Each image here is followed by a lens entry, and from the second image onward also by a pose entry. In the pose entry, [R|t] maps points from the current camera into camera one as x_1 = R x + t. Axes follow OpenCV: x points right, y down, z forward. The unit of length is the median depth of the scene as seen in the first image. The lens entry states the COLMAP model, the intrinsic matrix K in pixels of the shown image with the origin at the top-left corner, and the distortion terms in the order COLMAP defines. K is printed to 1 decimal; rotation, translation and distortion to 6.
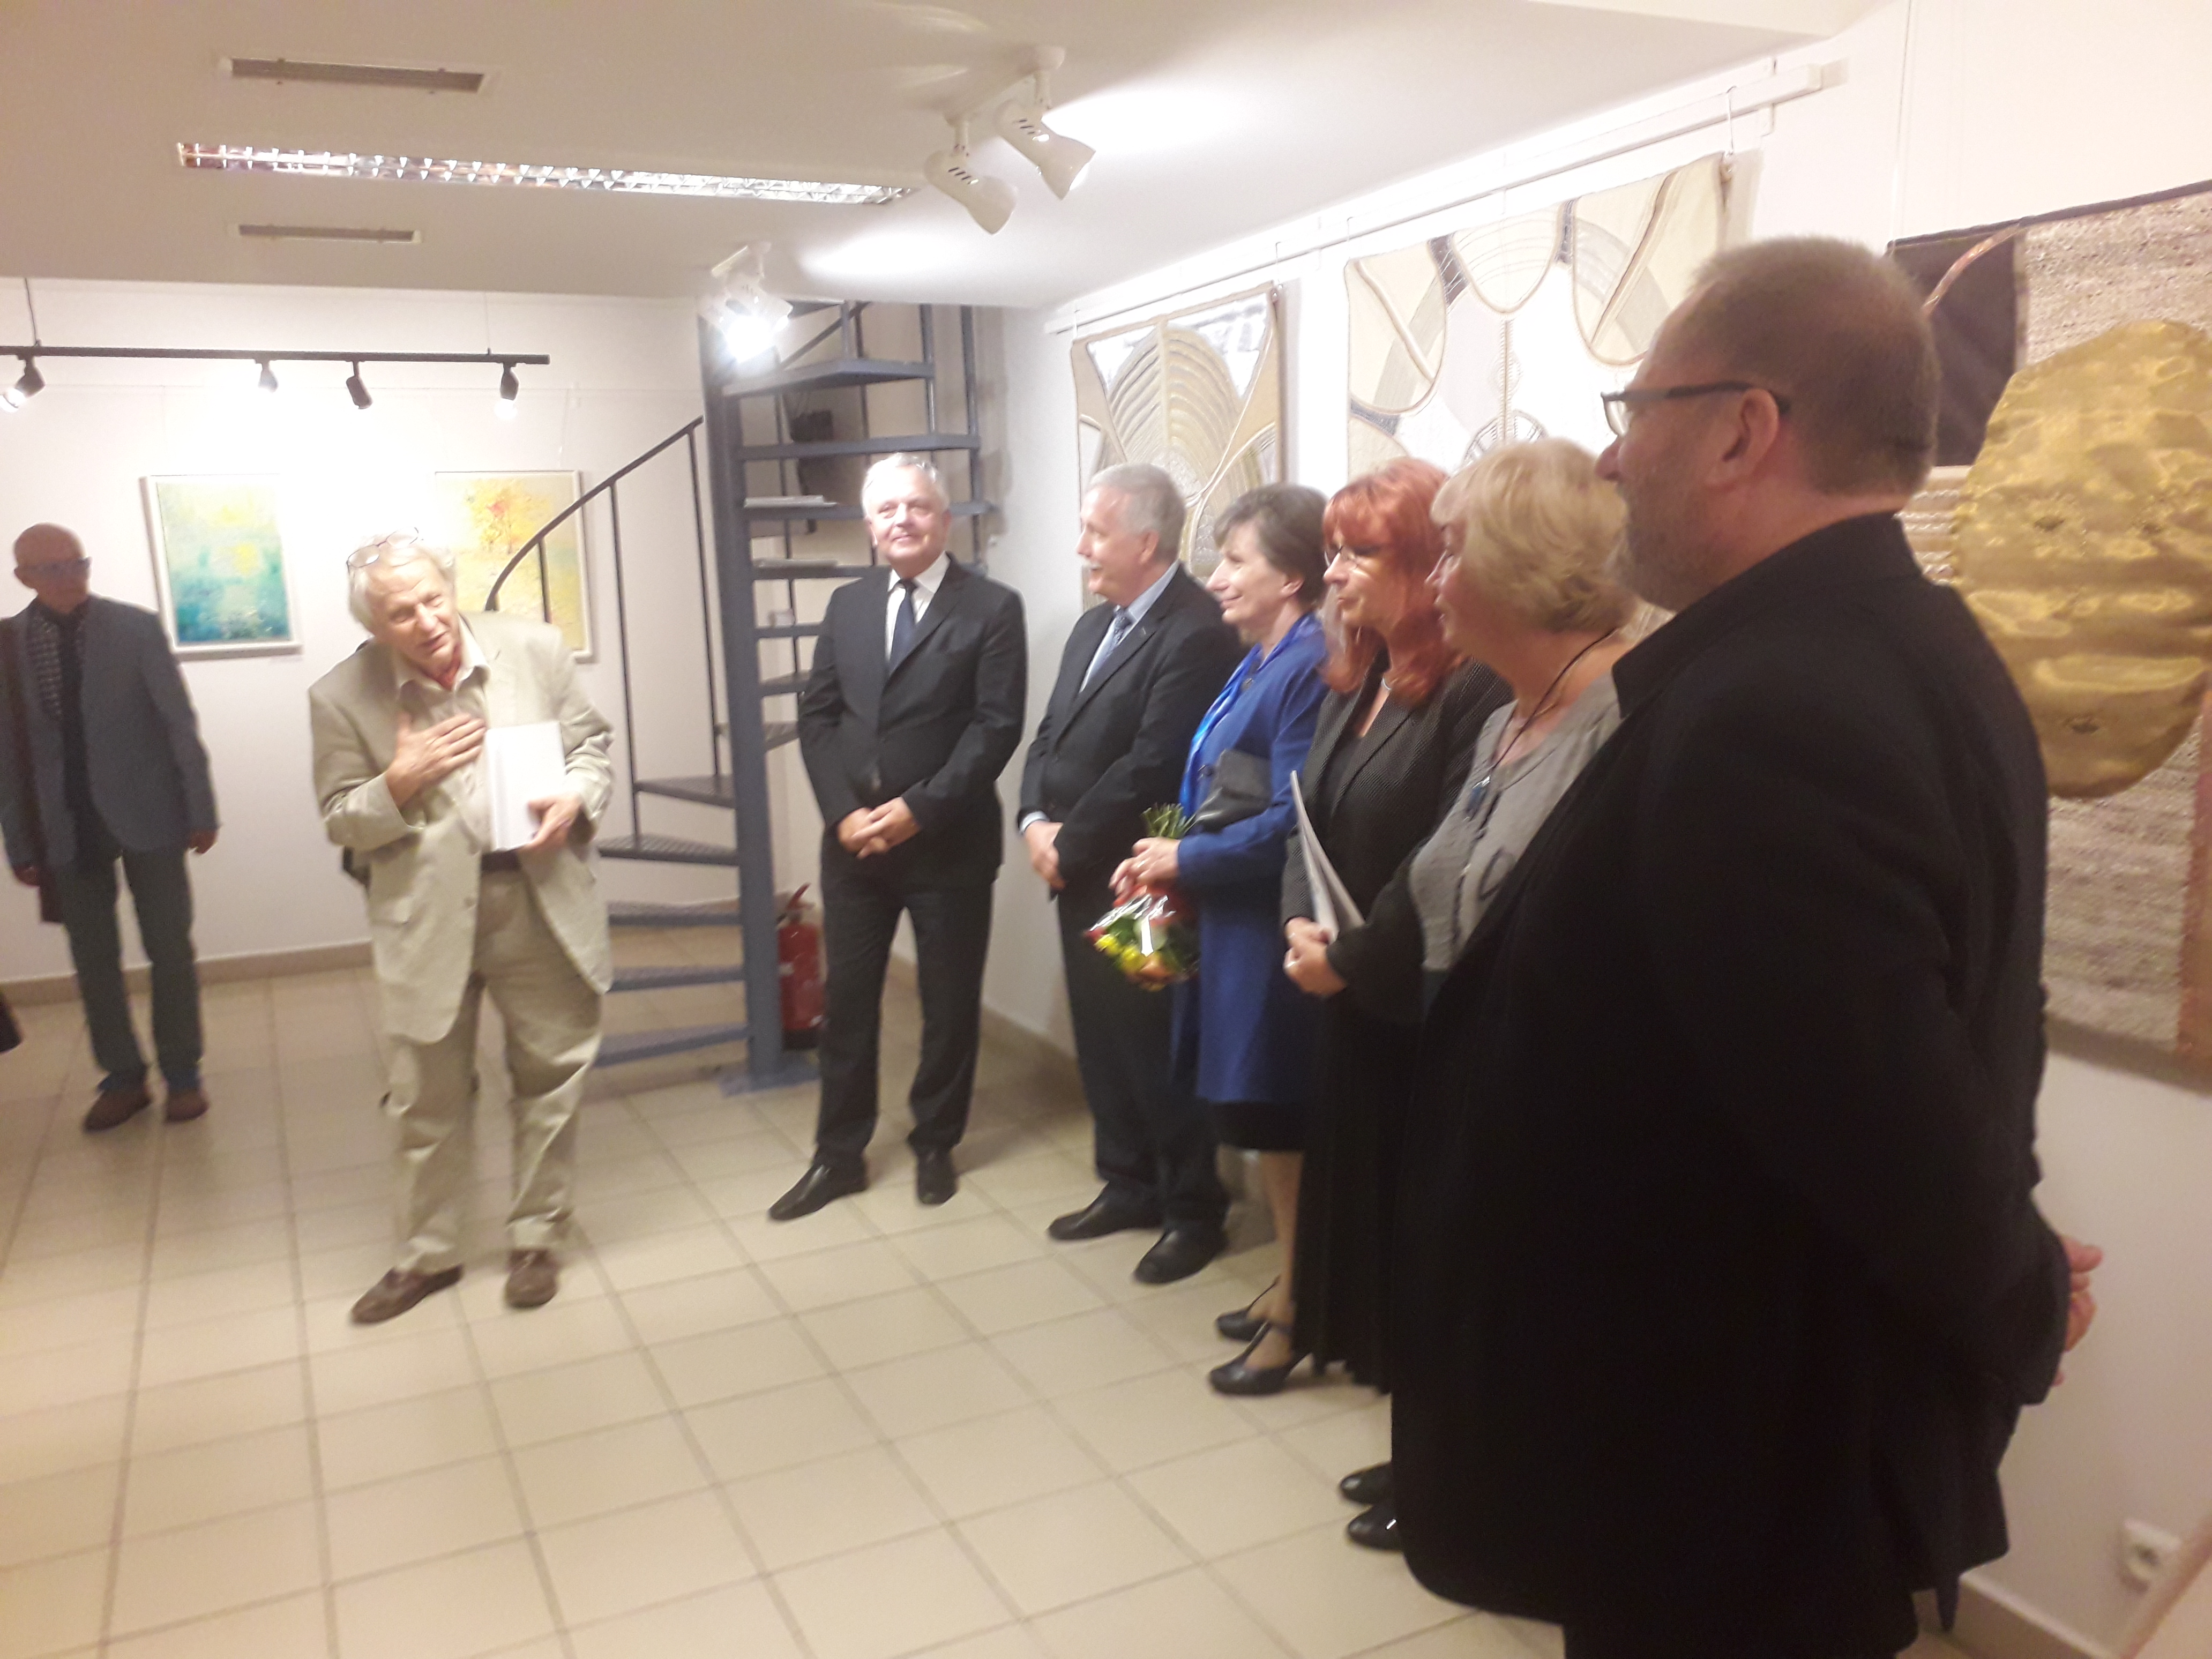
lens RADIAL K [[1782.7, 0, 1107.0], [0, 1782.7, 833.4], [0, 0, 1]] dist [0.006472, 0.004136]
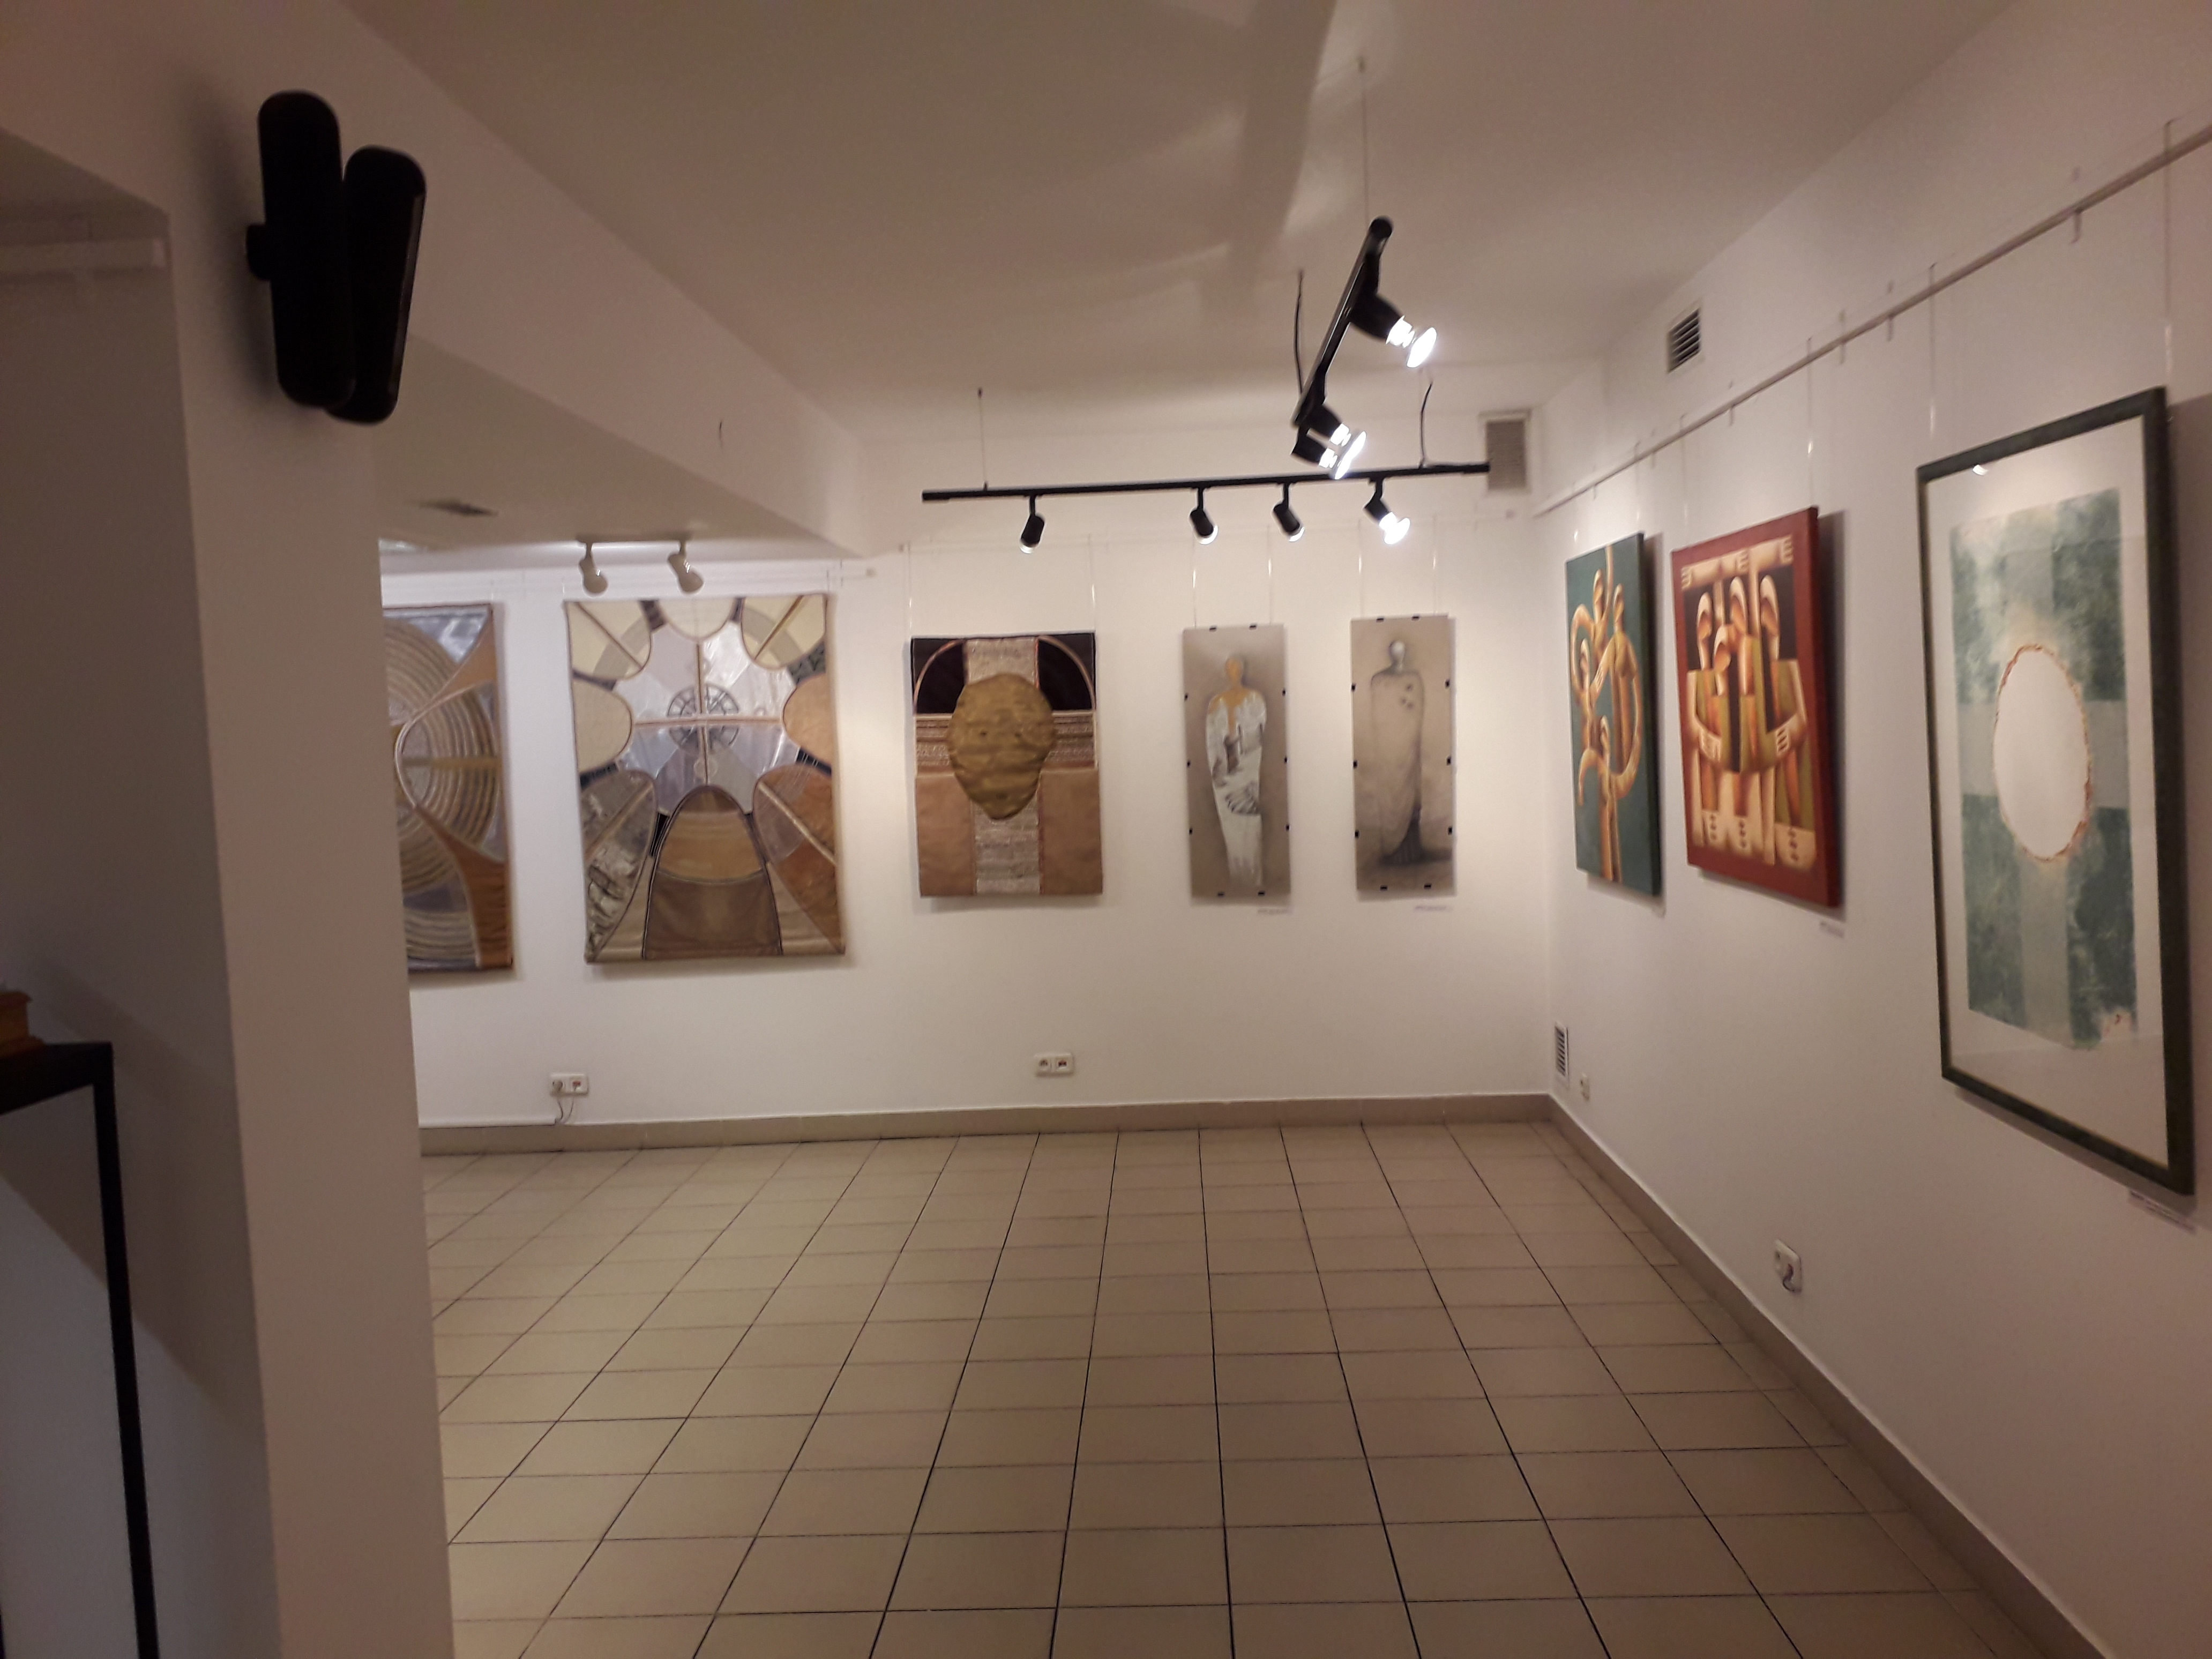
lens RADIAL K [[1782.7, 0, 1106.0], [0, 1782.7, 824.8], [0, 0, 1]] dist [0.006472, 0.004136]
pose [[0.470891, -0.029086, 0.881712, -1.800992], [0.151956, 0.987192, -0.048588, 0.142953], [-0.869006, 0.156861, 0.469280, -0.528374]]
